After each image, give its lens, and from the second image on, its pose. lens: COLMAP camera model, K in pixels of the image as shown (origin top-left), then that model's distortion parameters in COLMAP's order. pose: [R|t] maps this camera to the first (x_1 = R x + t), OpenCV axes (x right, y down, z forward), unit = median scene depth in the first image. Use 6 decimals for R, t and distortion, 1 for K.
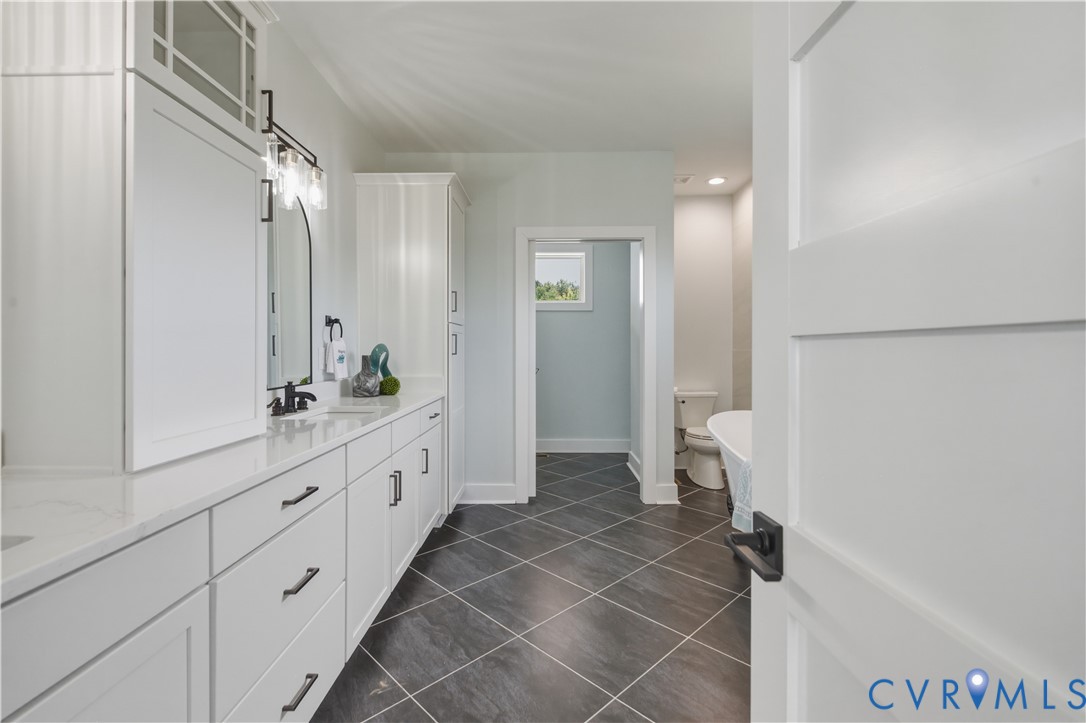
lens RADIAL K [[485.6, 0, 538.3], [0, 485.6, 347.9], [0, 0, 1]] dist [0.002851, 0.000353]
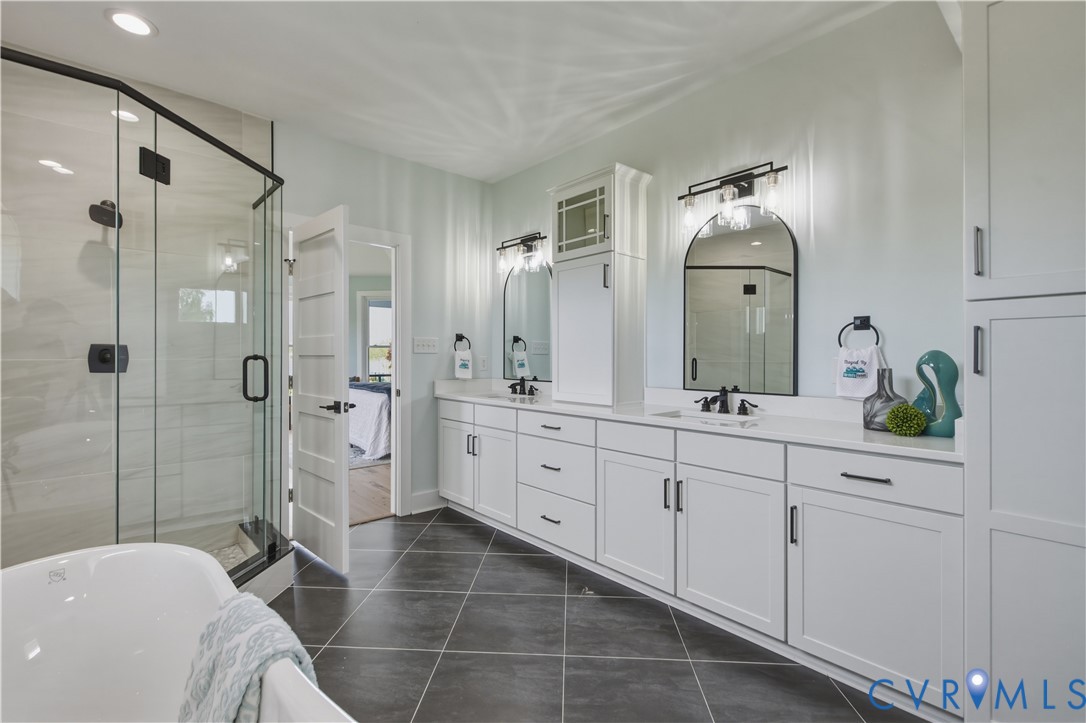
lens RADIAL K [[485.6, 0, 538.3], [0, 485.6, 347.9], [0, 0, 1]] dist [0.002851, 0.000353]
pose [[-0.737311, -0.013043, -0.675428, 0.724197], [-0.000140, 0.999817, -0.019155, -0.000813], [0.675554, -0.014029, -0.737177, 1.853873]]
